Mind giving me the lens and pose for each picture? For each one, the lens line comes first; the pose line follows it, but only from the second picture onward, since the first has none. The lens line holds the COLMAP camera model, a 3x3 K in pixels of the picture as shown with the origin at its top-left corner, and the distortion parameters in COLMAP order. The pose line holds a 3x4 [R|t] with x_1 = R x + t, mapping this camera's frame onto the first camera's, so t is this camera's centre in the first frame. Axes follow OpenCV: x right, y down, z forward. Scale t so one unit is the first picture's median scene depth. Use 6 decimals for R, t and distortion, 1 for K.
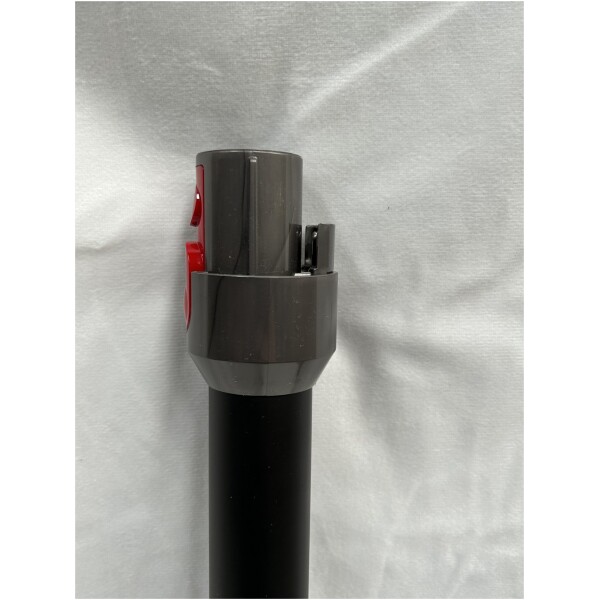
lens RADIAL K [[584.2, 0, 300.0], [0, 584.2, 300.0], [0, 0, 1]] dist [0.226808, -0.430073]
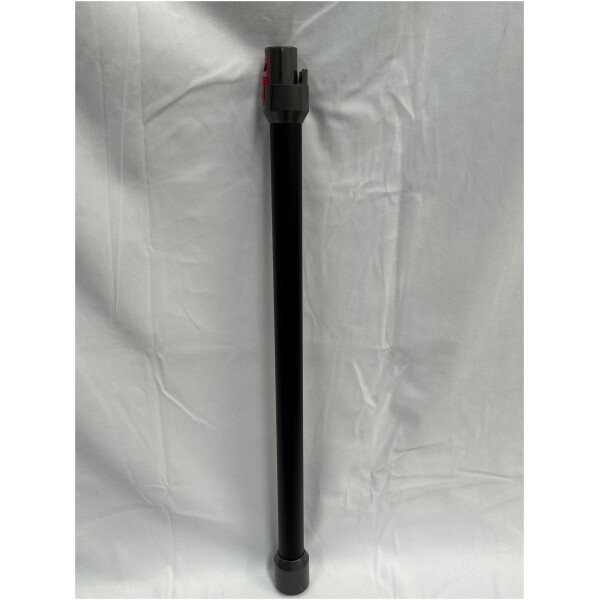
lens RADIAL K [[583.1, 0, 300.0], [0, 583.1, 300.0], [0, 0, 1]] dist [0.049916, -0.002562]
pose [[0.999672, -0.019917, -0.016129, 0.039271], [0.022447, 0.984134, 0.176003, 0.492549], [0.012368, -0.176308, 0.984257, -2.160752]]
